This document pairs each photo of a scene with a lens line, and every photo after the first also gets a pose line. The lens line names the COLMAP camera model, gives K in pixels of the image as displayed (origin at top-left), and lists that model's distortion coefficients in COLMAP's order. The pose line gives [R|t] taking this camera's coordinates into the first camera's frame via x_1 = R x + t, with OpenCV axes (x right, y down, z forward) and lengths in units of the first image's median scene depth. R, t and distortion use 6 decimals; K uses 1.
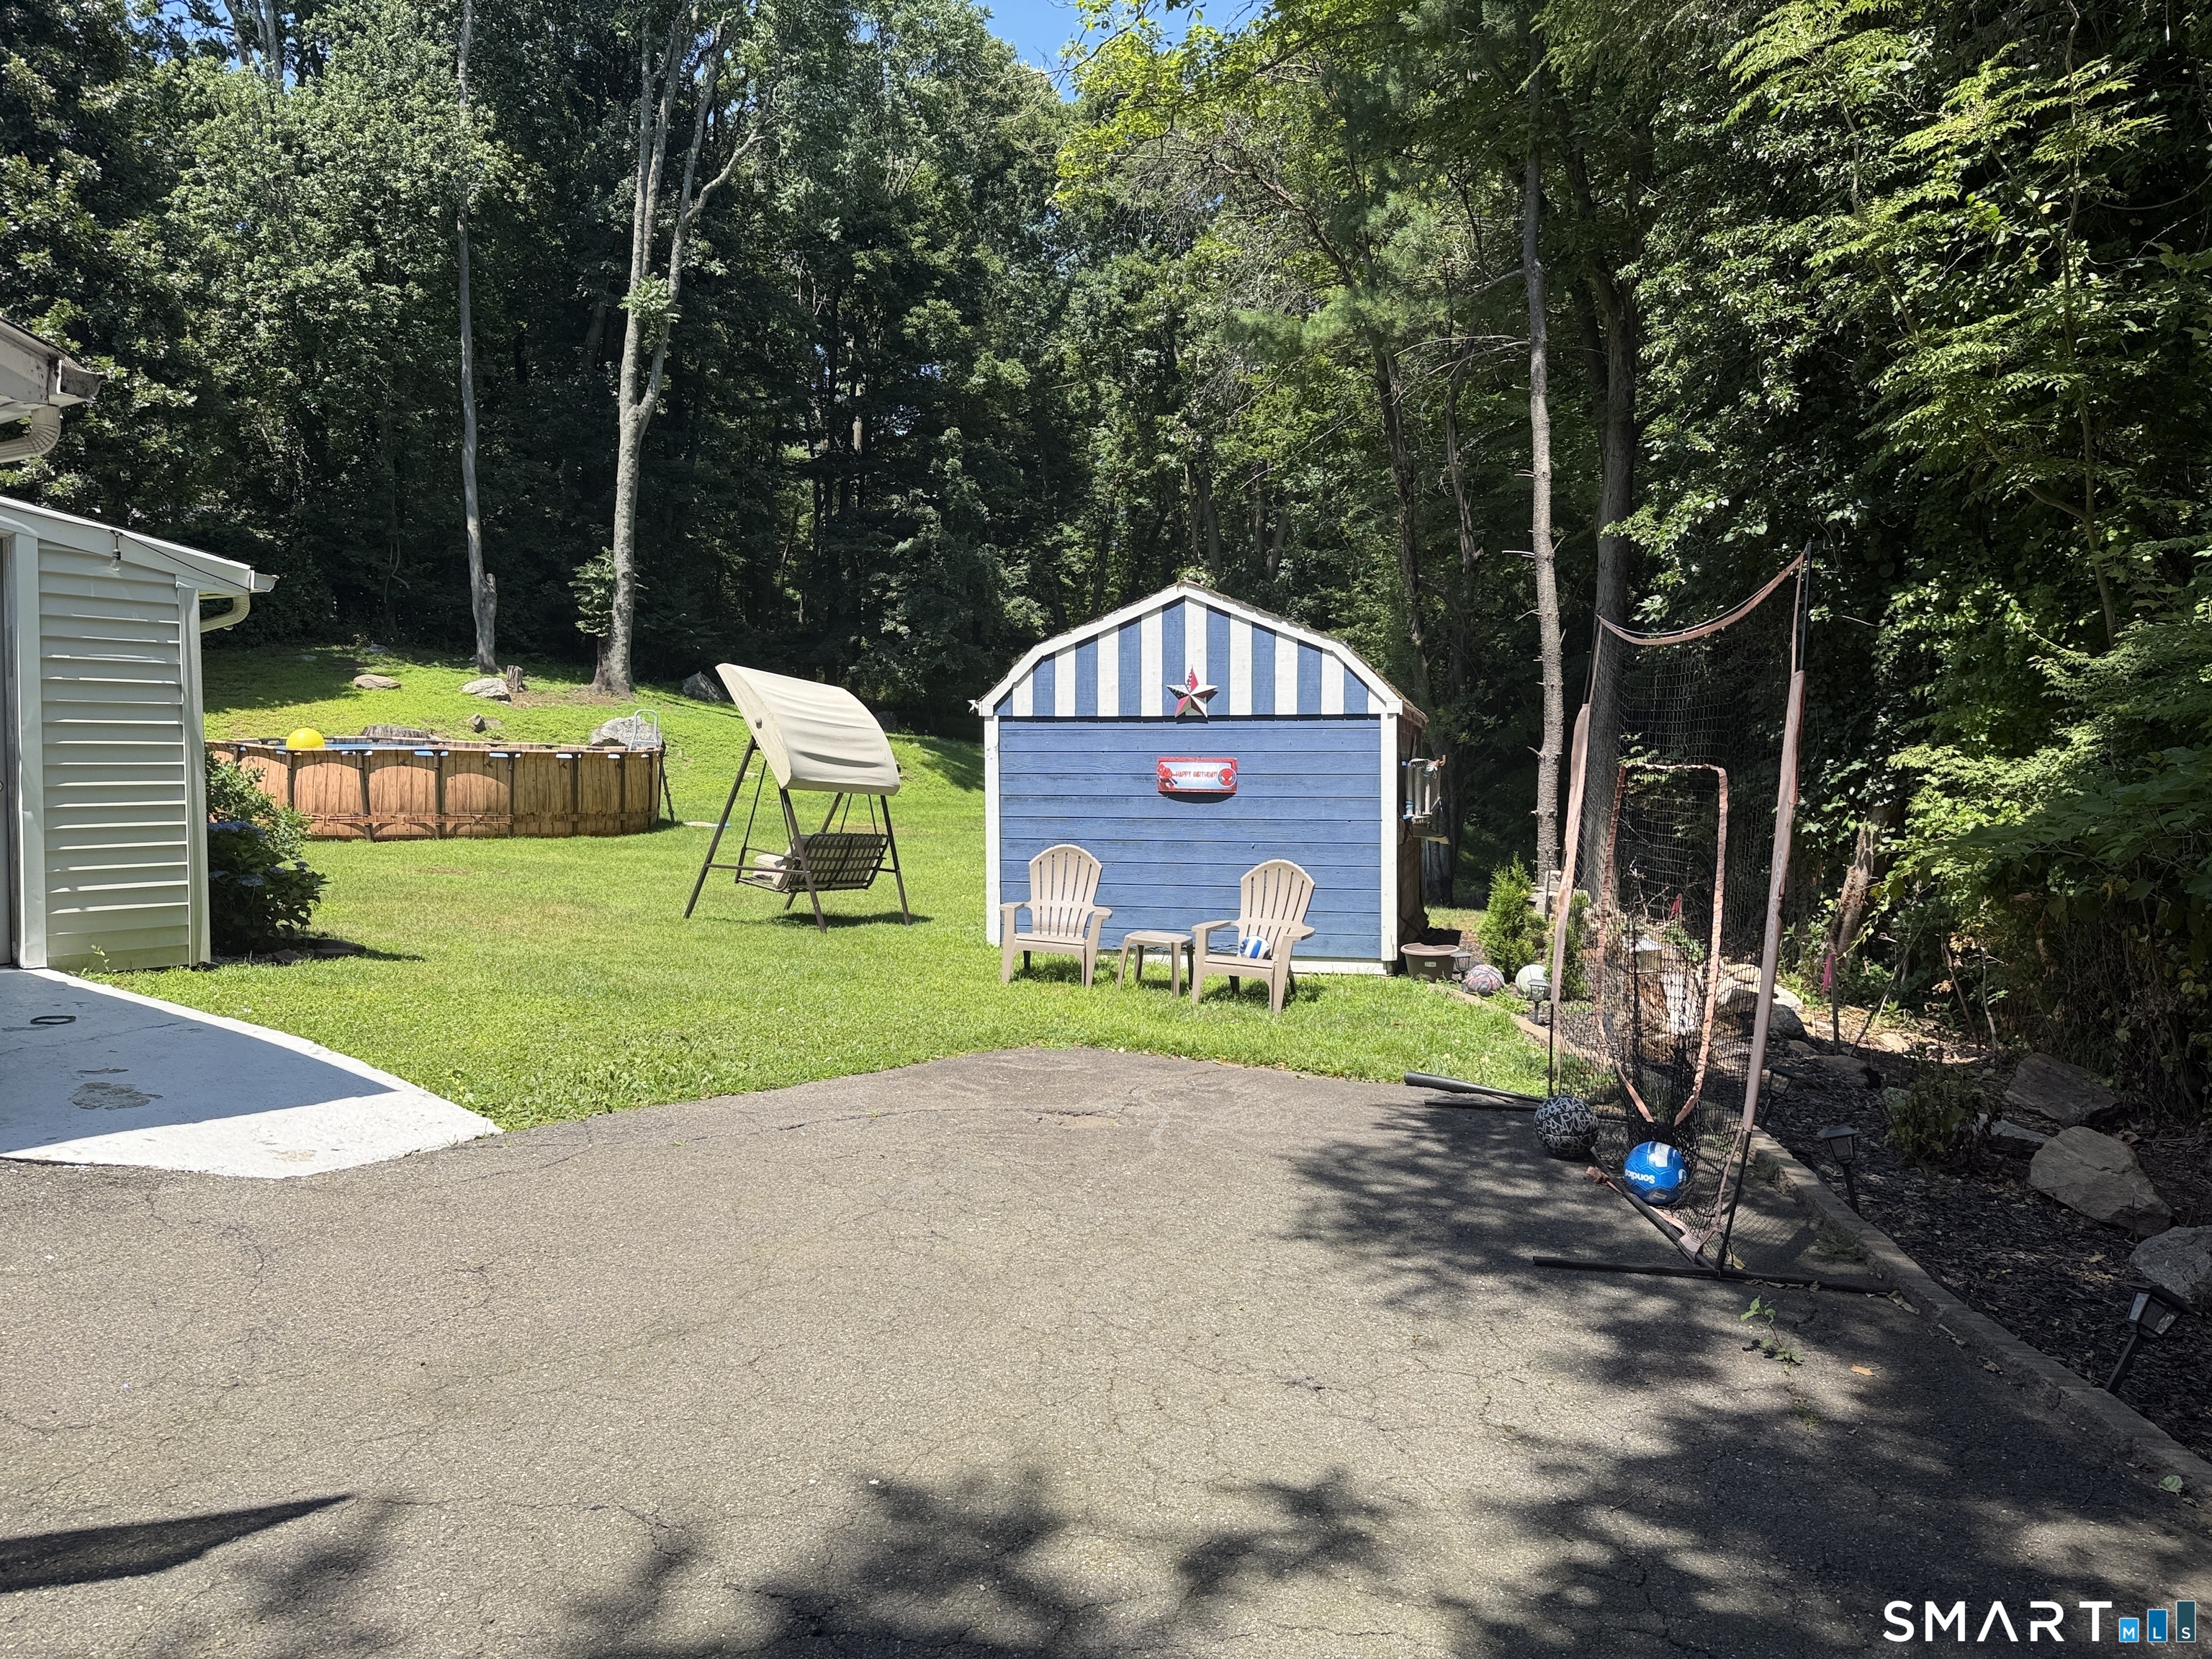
lens RADIAL K [[1557.1, 0, 1106.0], [0, 1557.1, 829.5], [0, 0, 1]] dist [0.096934, -0.241237]
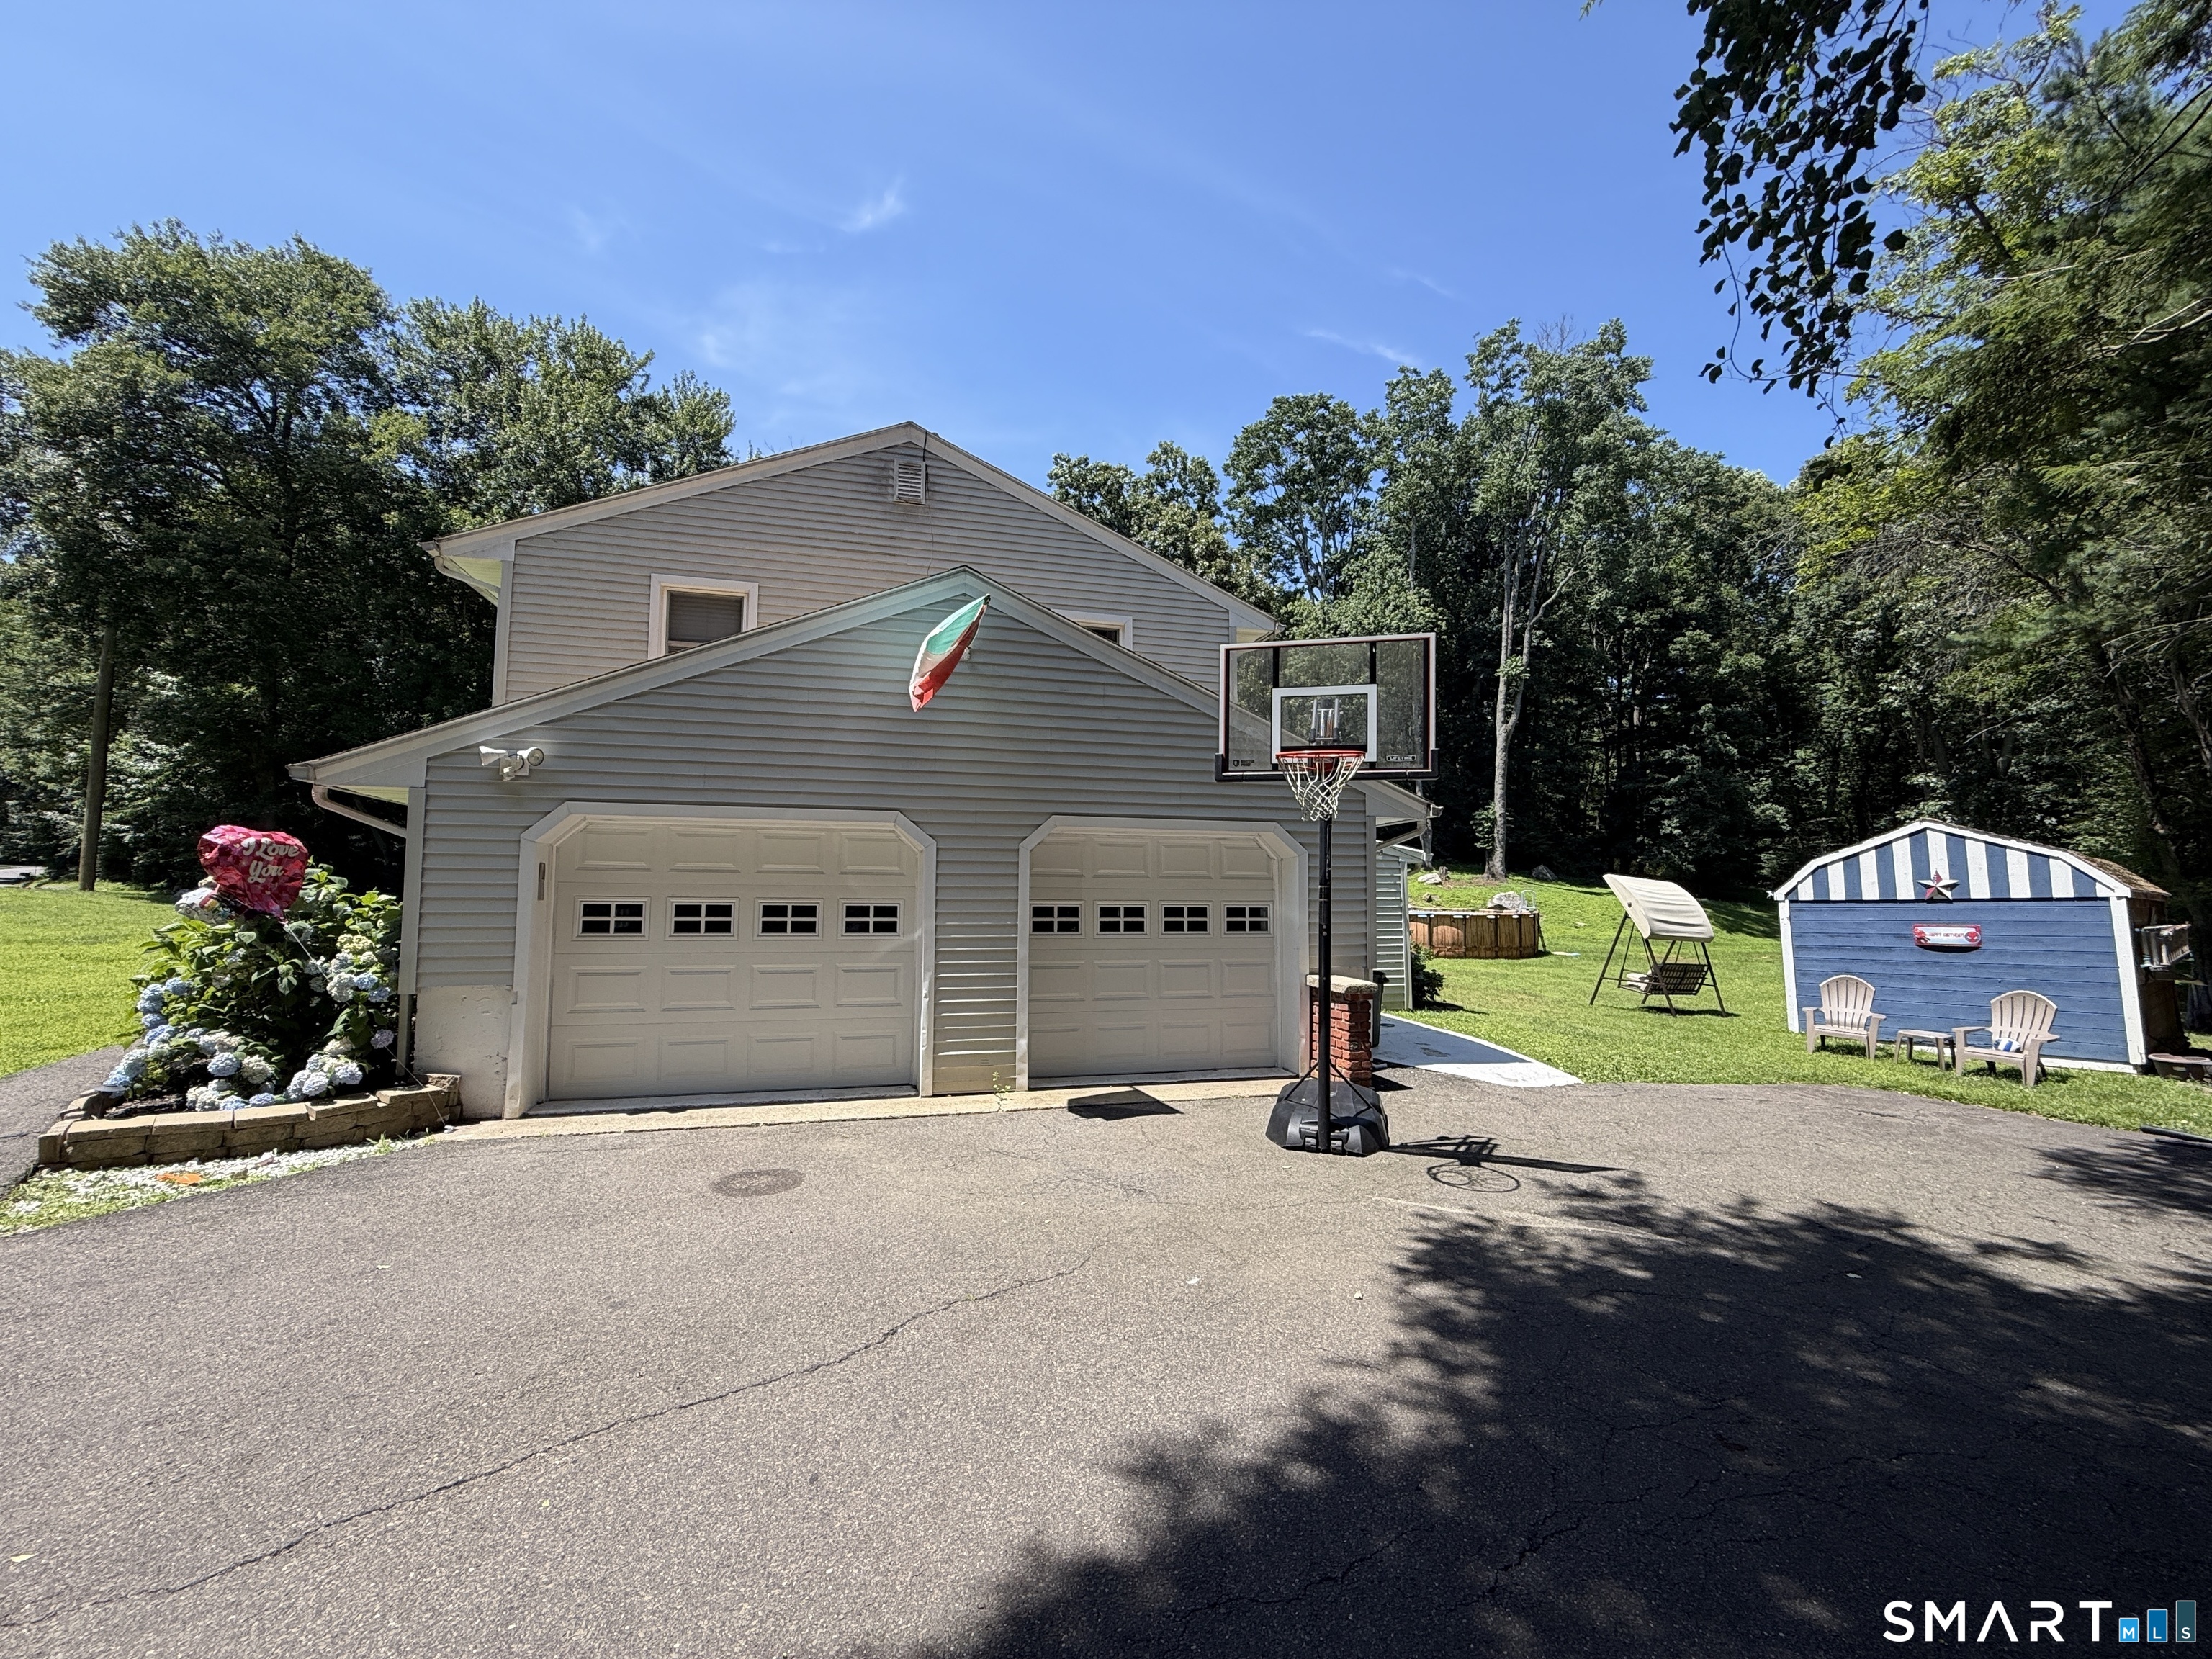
lens RADIAL K [[880.6, 0, 1097.0], [0, 880.6, 831.9], [0, 0, 1]] dist [0.001013, -0.000419]
pose [[0.763220, -0.061372, -0.643217, -0.019974], [-0.025728, 0.991803, -0.125159, -0.004281], [0.645626, 0.112072, 0.755385, -0.273892]]
